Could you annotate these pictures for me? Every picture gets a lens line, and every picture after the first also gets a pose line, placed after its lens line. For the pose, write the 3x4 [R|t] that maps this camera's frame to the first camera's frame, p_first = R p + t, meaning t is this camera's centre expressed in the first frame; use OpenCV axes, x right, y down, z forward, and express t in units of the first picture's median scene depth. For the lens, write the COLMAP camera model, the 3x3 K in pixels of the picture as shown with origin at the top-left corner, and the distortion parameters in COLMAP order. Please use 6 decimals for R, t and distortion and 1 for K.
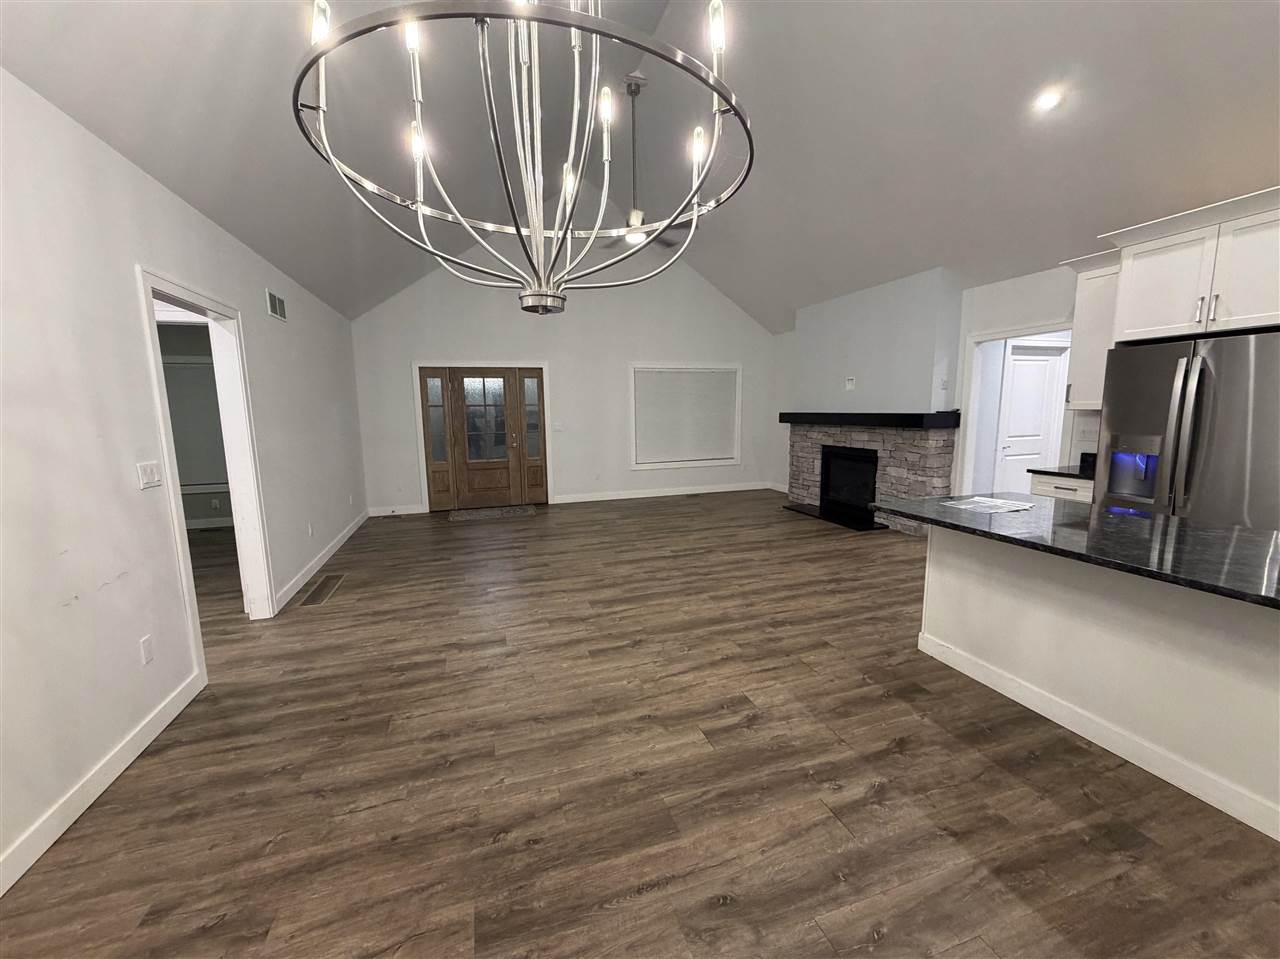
lens RADIAL K [[507.5, 0, 637.5], [0, 507.5, 479.8], [0, 0, 1]] dist [-0.001939, -0.000023]
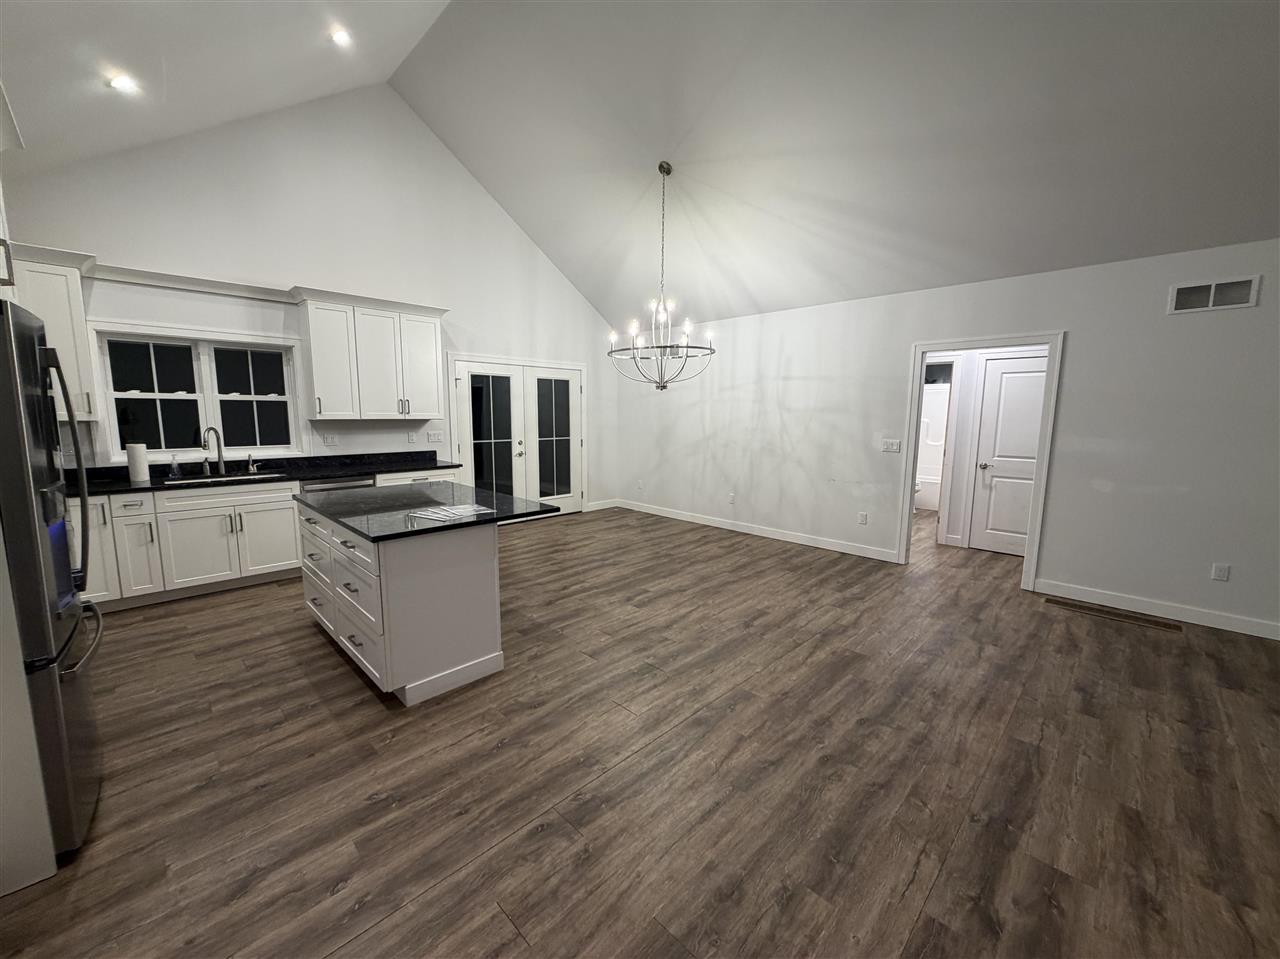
lens RADIAL K [[507.5, 0, 637.5], [0, 507.5, 479.8], [0, 0, 1]] dist [-0.001939, -0.000023]
pose [[-0.889658, 0.068209, -0.451504, 0.542585], [-0.059116, 0.963255, 0.262003, -0.209866], [0.452784, 0.259784, -0.852935, 1.358326]]
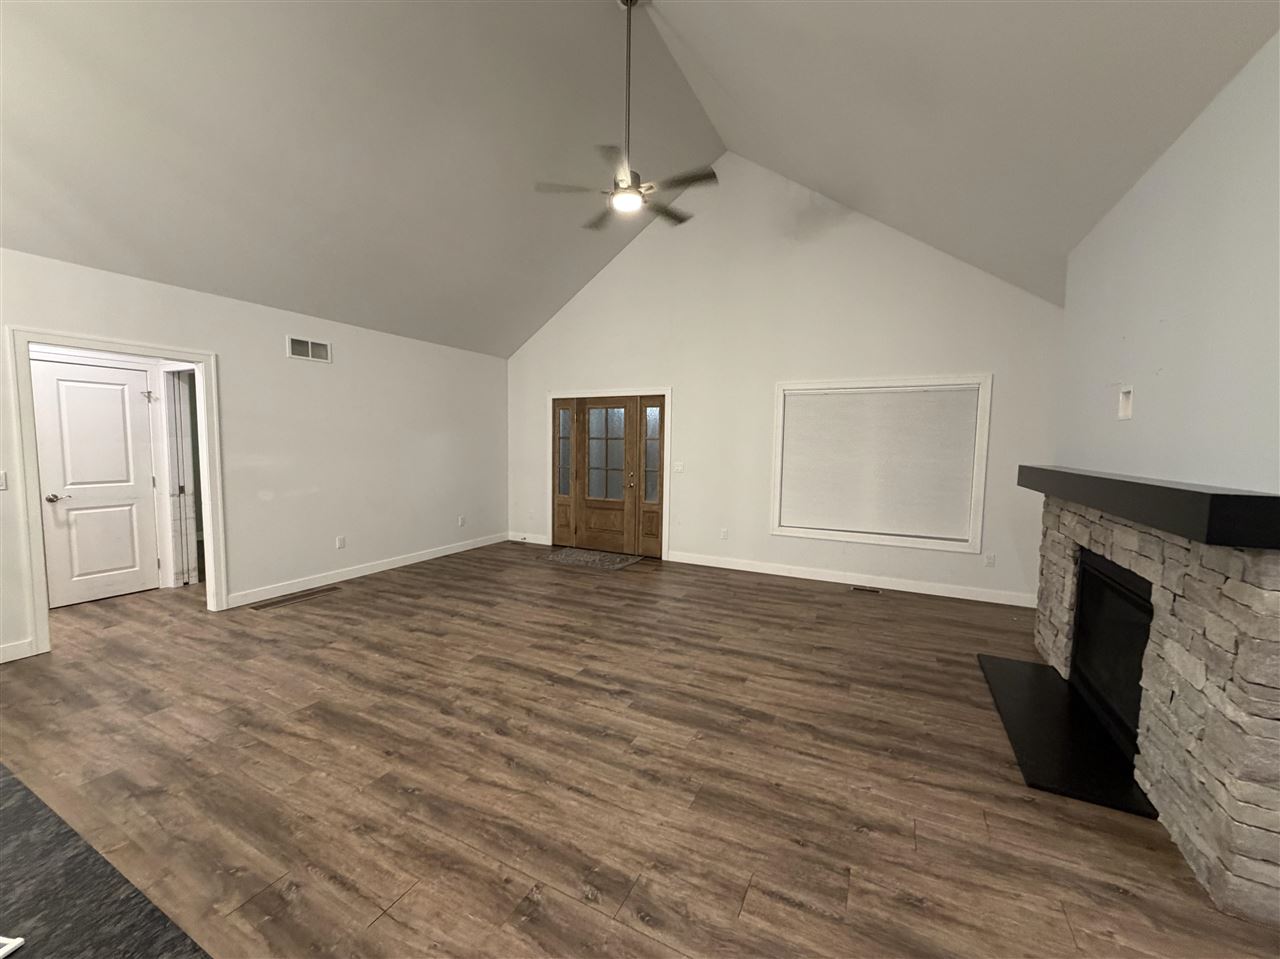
lens RADIAL K [[507.5, 0, 637.5], [0, 507.5, 479.8], [0, 0, 1]] dist [-0.001939, -0.000023]
pose [[0.708828, 0.078013, -0.701054, 0.676471], [-0.124048, 0.992163, -0.015017, -0.118062], [0.694388, 0.097608, 0.712950, 0.713190]]
